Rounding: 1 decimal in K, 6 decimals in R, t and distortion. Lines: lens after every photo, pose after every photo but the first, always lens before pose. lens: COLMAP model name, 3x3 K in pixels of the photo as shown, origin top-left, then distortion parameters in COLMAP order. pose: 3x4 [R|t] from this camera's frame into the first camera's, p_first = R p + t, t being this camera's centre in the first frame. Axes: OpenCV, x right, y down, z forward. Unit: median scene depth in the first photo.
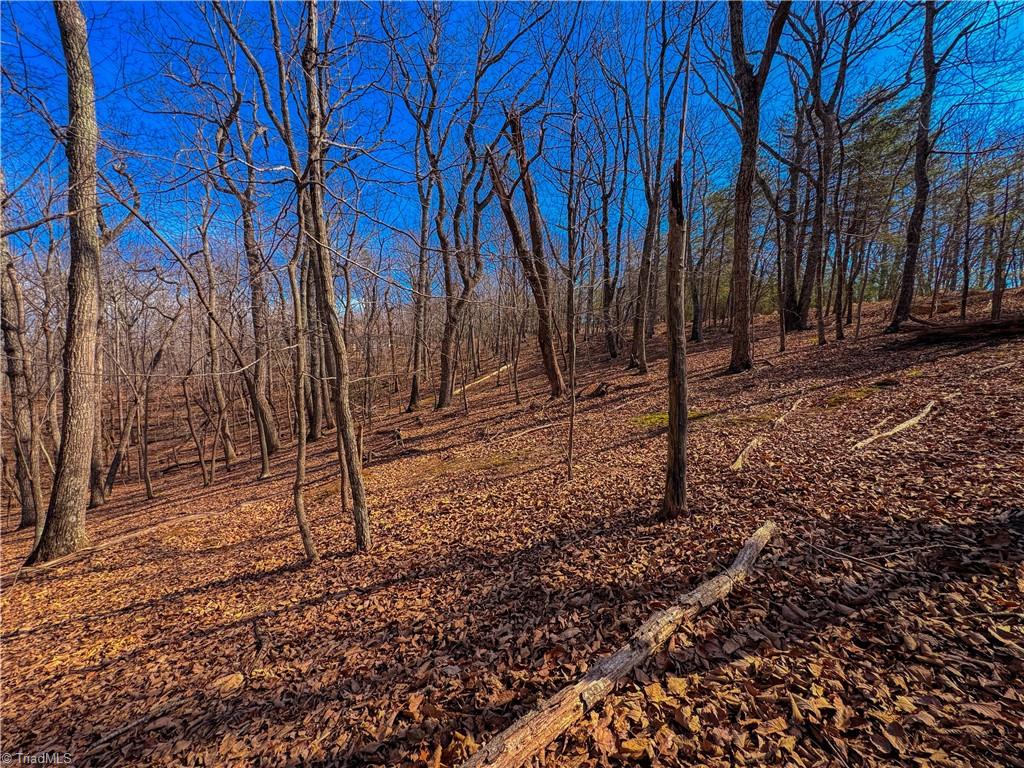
lens RADIAL K [[409.5, 0, 512.4], [0, 409.5, 382.6], [0, 0, 1]] dist [0.001009, 0.000455]
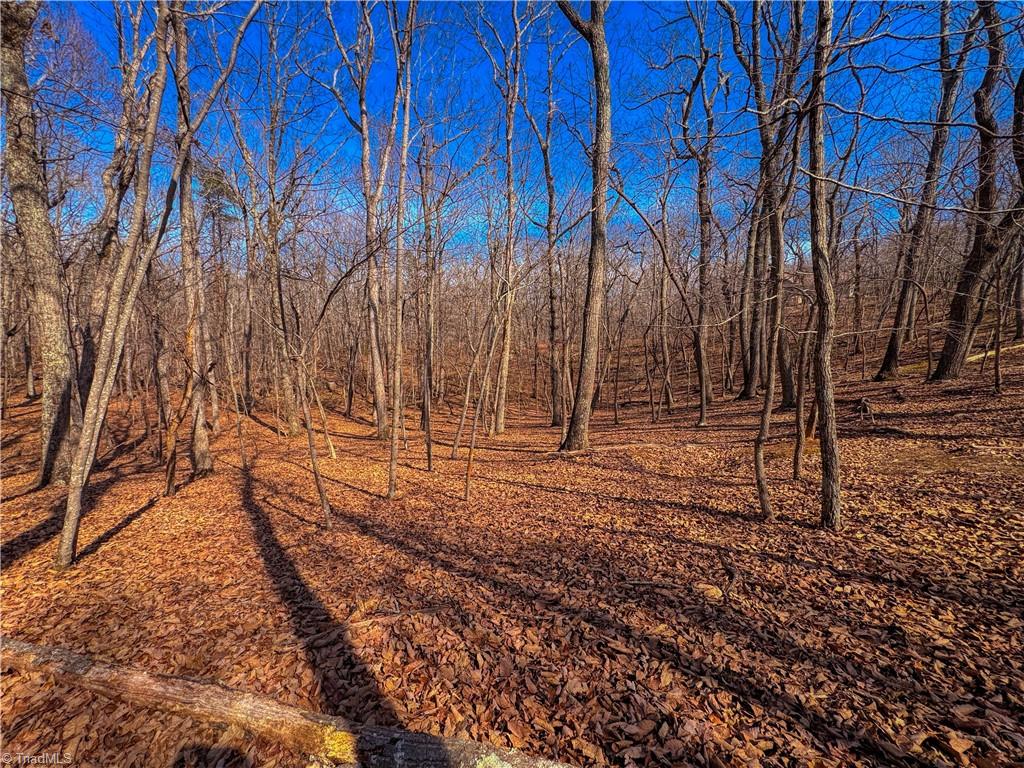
lens RADIAL K [[409.5, 0, 512.4], [0, 409.5, 382.6], [0, 0, 1]] dist [0.001009, 0.000455]
pose [[0.565279, 0.115972, -0.816707, -0.064420], [-0.028418, 0.992218, 0.121225, 0.008990], [0.824410, -0.045317, 0.564176, -0.049459]]
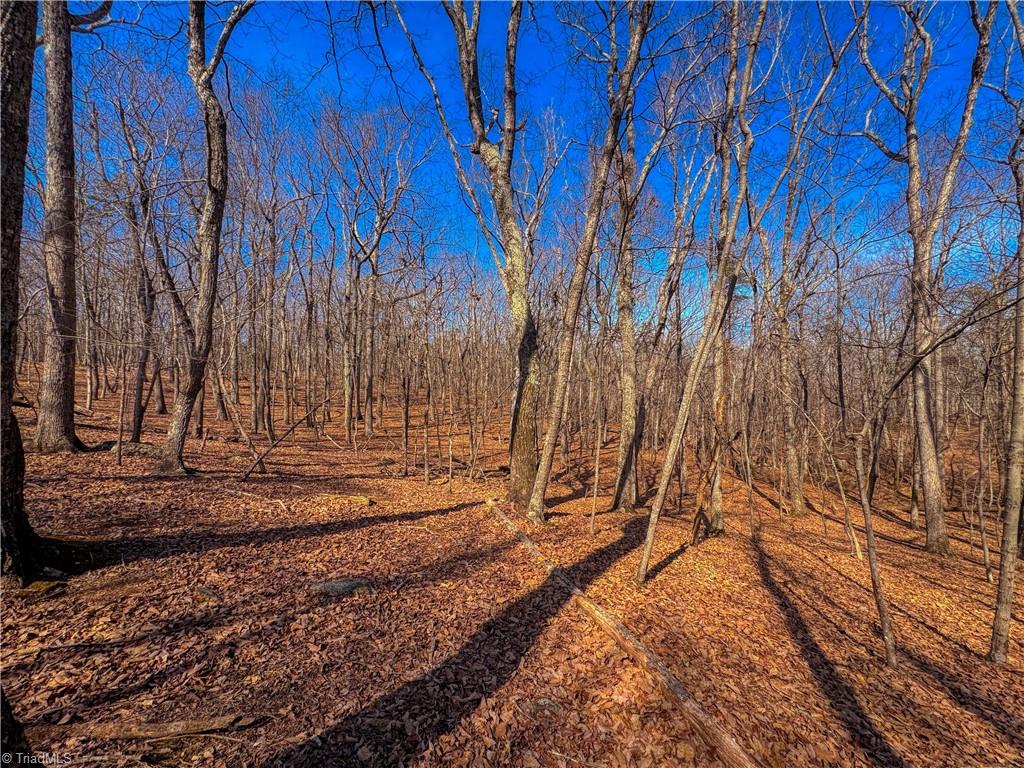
lens RADIAL K [[409.5, 0, 512.4], [0, 409.5, 382.6], [0, 0, 1]] dist [0.001009, 0.000455]
pose [[-0.468883, -0.022578, -0.882971, -0.084268], [-0.017180, 0.999717, -0.016440, -0.000274], [0.883093, 0.007462, -0.469139, -0.138474]]
